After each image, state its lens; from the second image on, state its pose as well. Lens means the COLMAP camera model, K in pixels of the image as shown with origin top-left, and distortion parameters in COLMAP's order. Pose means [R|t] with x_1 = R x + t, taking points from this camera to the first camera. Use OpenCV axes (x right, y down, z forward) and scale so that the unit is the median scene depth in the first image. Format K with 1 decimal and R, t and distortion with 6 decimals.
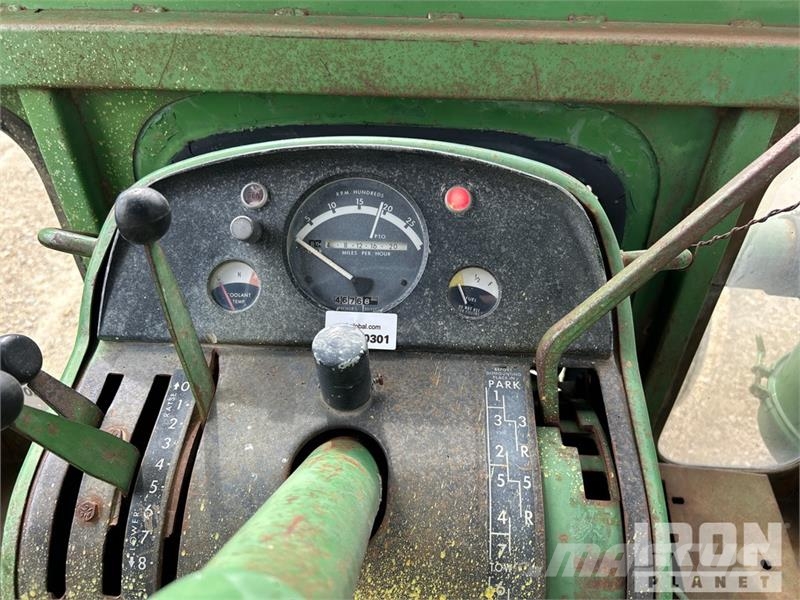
lens RADIAL K [[606.5, 0, 400.0], [0, 606.5, 300.0], [0, 0, 1]] dist [0.055716, -0.067008]
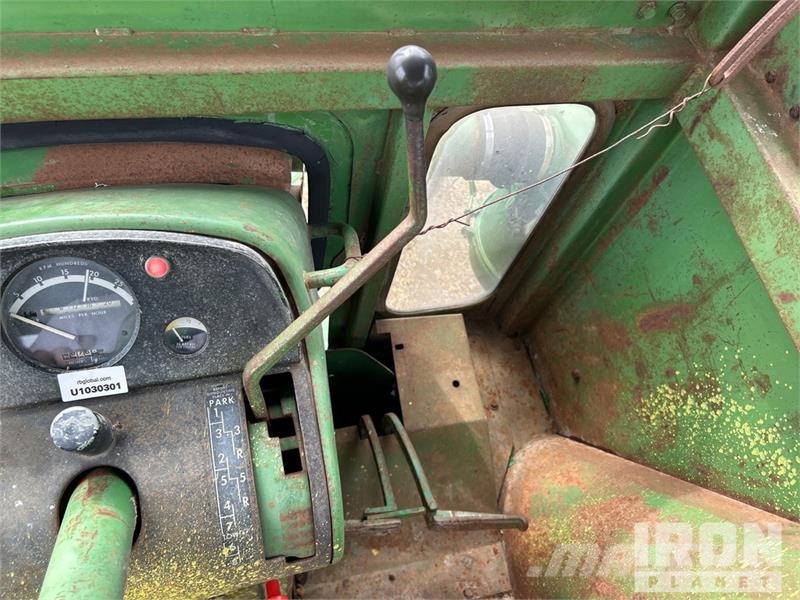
lens RADIAL K [[609.2, 0, 395.9], [0, 609.2, 298.9], [0, 0, 1]] dist [0.027363, -0.040632]
pose [[0.942901, -0.173620, 0.284243, 0.182982], [0.049724, 0.917207, 0.395297, -0.548320], [-0.329341, -0.358592, 0.873468, -0.190713]]
